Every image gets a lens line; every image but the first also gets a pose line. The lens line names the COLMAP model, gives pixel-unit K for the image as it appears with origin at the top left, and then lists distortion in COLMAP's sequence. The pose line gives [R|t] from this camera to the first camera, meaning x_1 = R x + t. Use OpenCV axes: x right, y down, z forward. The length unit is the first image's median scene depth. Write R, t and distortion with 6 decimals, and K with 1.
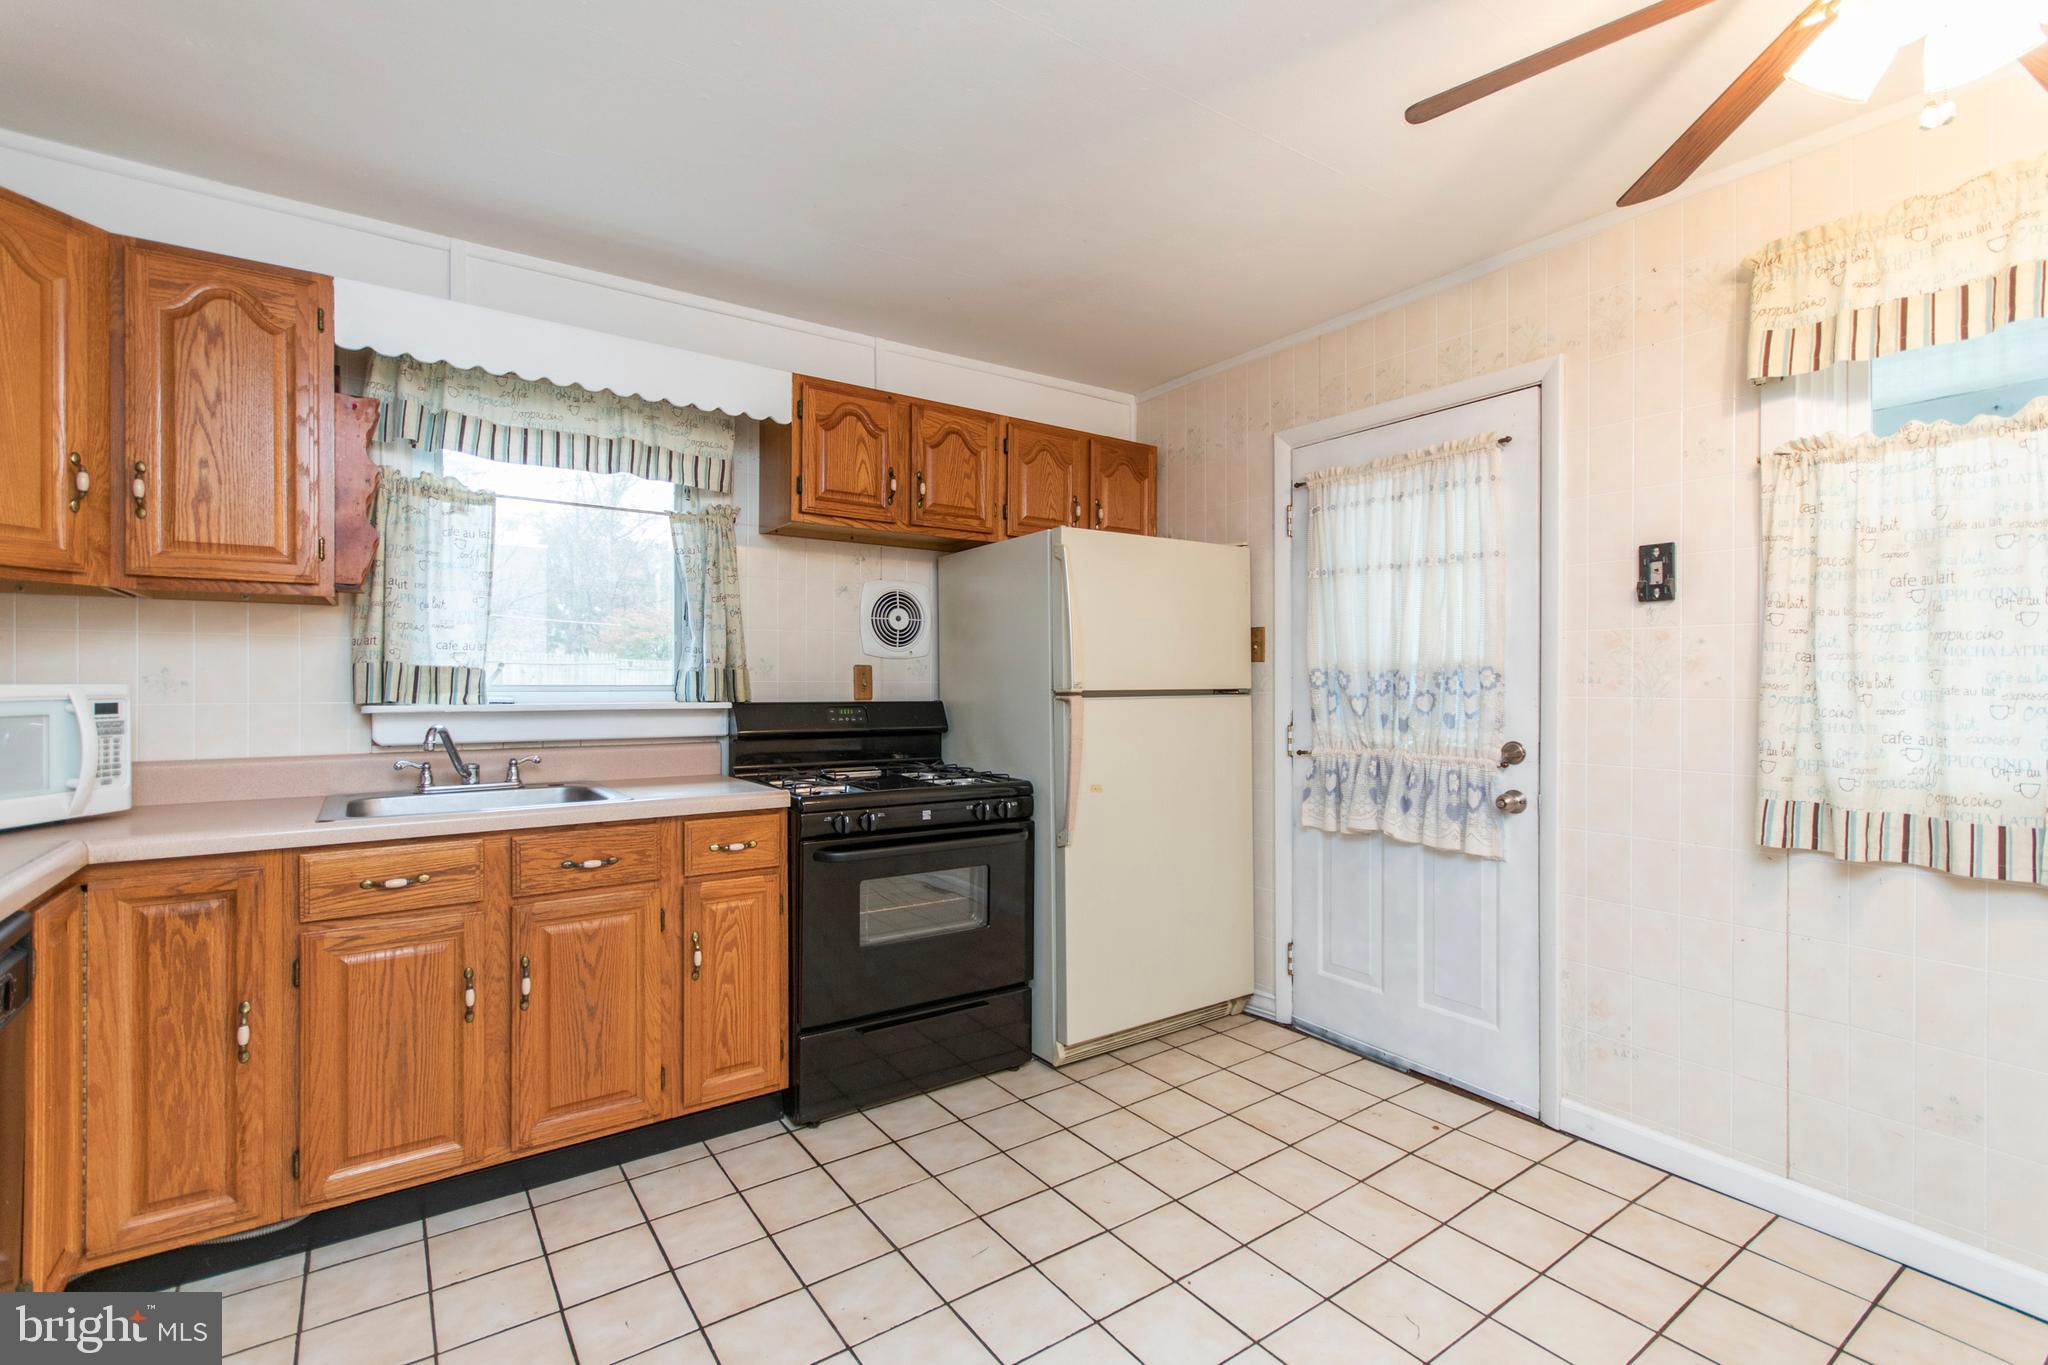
lens RADIAL K [[899.8, 0, 1012.0], [0, 899.8, 686.5], [0, 0, 1]] dist [0.005554, -0.002697]
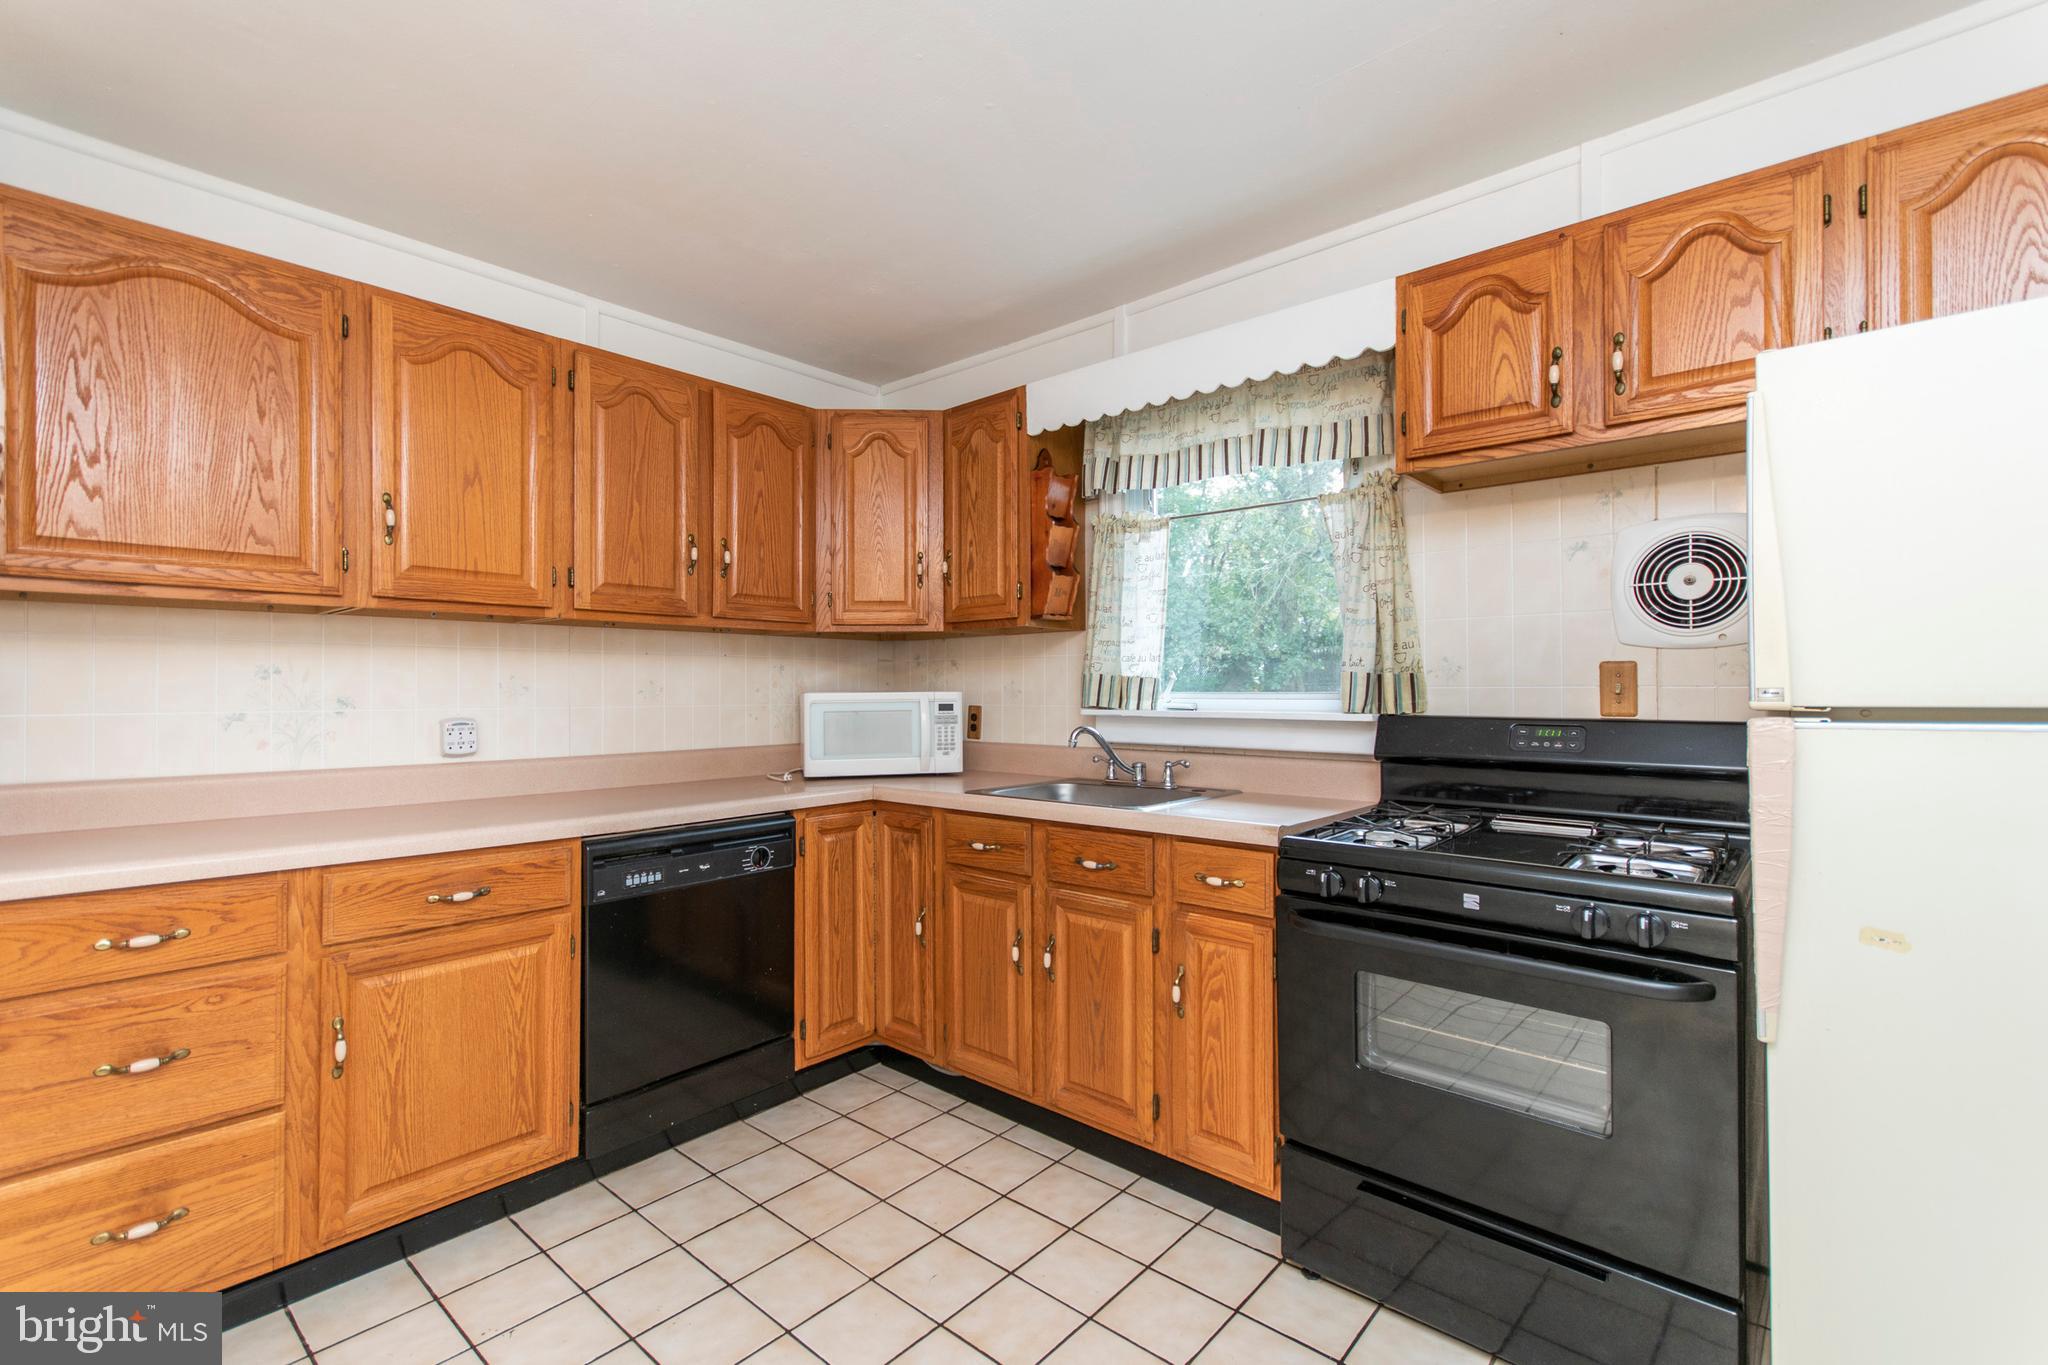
lens RADIAL K [[899.8, 0, 1042.4], [0, 899.8, 691.1], [0, 0, 1]] dist [0.005554, -0.002697]
pose [[0.258781, 0.000154, -0.965936, 0.459311], [0.000060, 1.000000, 0.000176, -0.003606], [0.965936, -0.000104, 0.258781, 0.590053]]
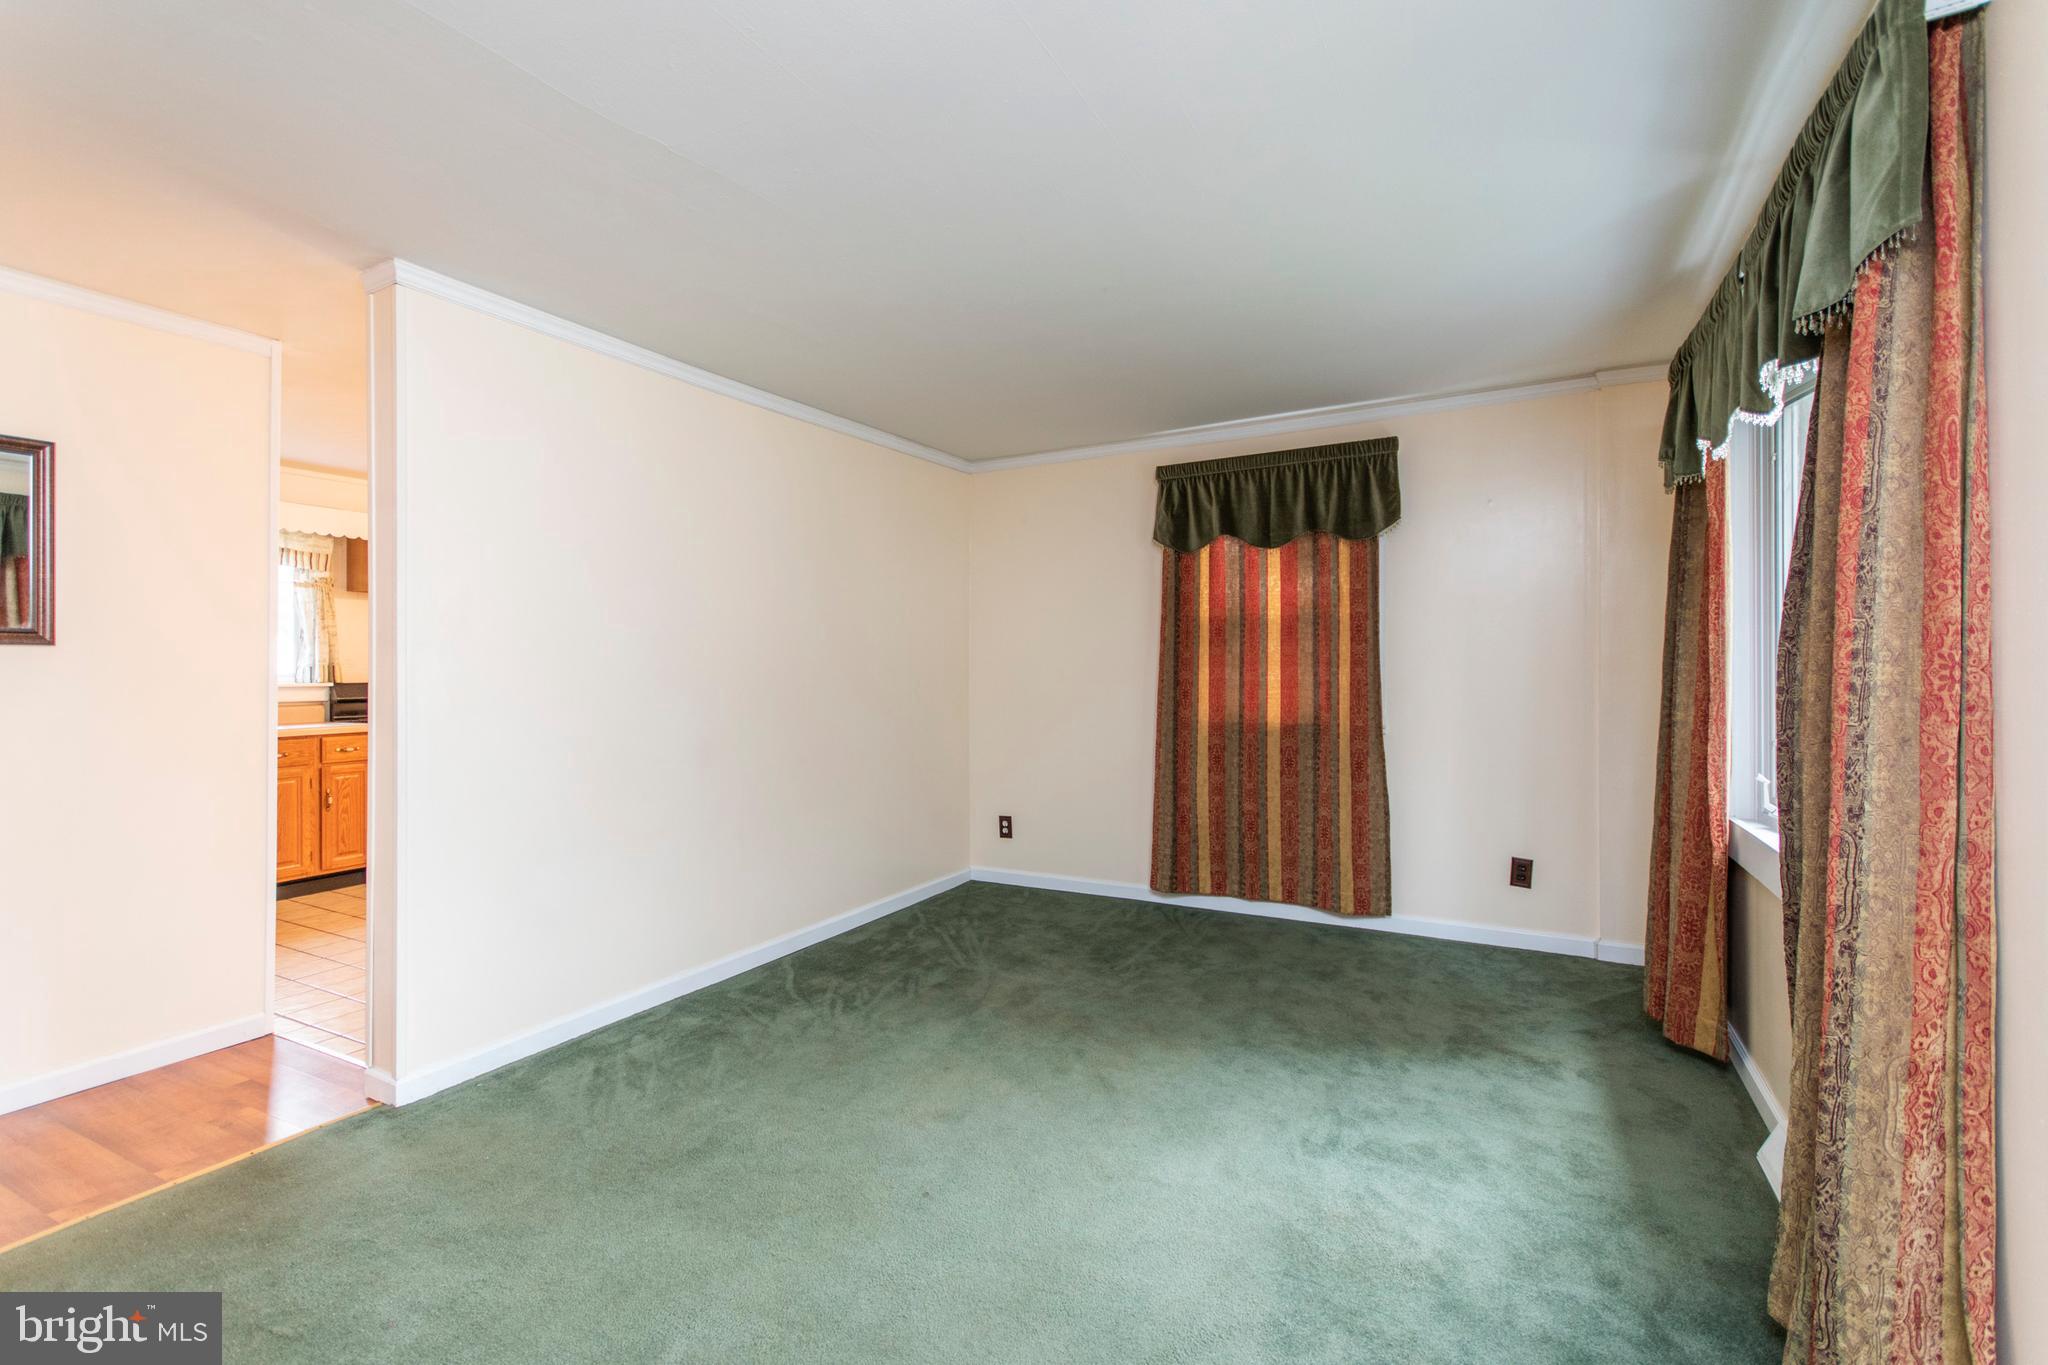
lens RADIAL K [[899.8, 0, 1010.1], [0, 899.8, 646.0], [0, 0, 1]] dist [0.005554, -0.002697]
pose [[0.897602, -0.006128, 0.440763, 0.151757], [0.015079, 0.999745, -0.016808, -0.006872], [-0.440548, 0.021733, 0.897466, -1.547234]]
